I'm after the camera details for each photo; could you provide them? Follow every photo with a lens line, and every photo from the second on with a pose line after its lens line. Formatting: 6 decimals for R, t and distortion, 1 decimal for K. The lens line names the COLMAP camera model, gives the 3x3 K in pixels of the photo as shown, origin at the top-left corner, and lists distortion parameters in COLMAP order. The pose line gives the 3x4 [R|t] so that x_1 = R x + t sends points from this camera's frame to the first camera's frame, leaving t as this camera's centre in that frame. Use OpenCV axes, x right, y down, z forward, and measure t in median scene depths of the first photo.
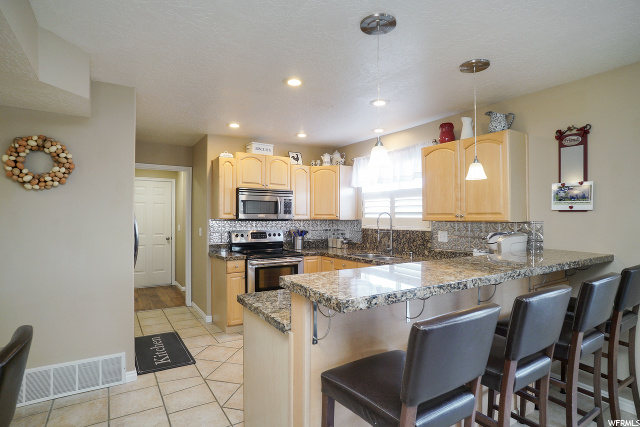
lens RADIAL K [[334.2, 0, 317.3], [0, 334.2, 215.1], [0, 0, 1]] dist [-0.079029, 0.041383]
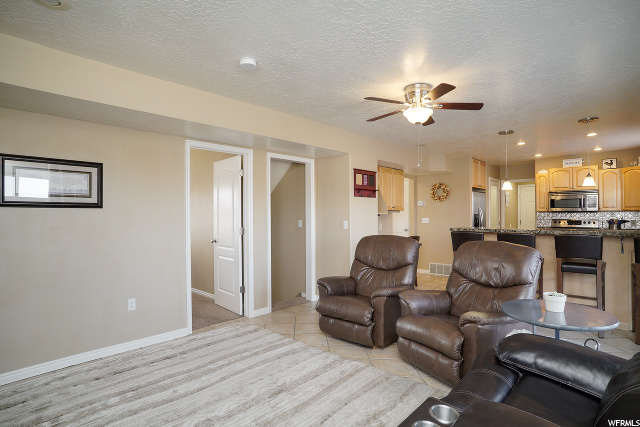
lens RADIAL K [[334.2, 0, 317.3], [0, 334.2, 215.1], [0, 0, 1]] dist [-0.079029, 0.041383]
pose [[0.246814, -0.002947, -0.969058, 0.918465], [0.013602, 0.999907, 0.000423, 0.013477], [0.968967, -0.013285, 0.246832, -0.424669]]
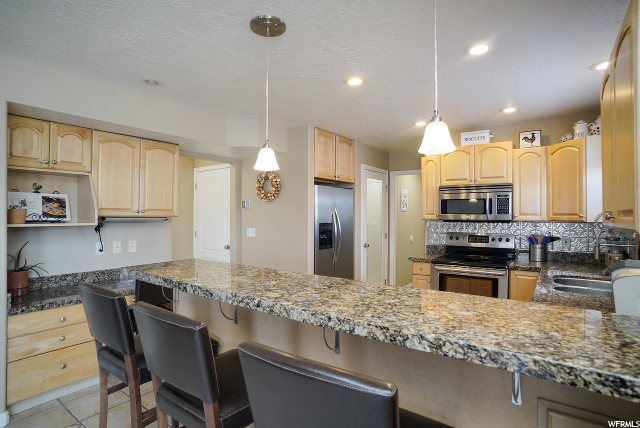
lens RADIAL K [[334.2, 0, 317.3], [0, 334.2, 215.6], [0, 0, 1]] dist [-0.079029, 0.041383]
pose [[0.356992, -0.003548, -0.934101, 0.473840], [0.004604, 0.999987, -0.002039, 0.000465], [0.934096, -0.003573, 0.357003, 0.319007]]
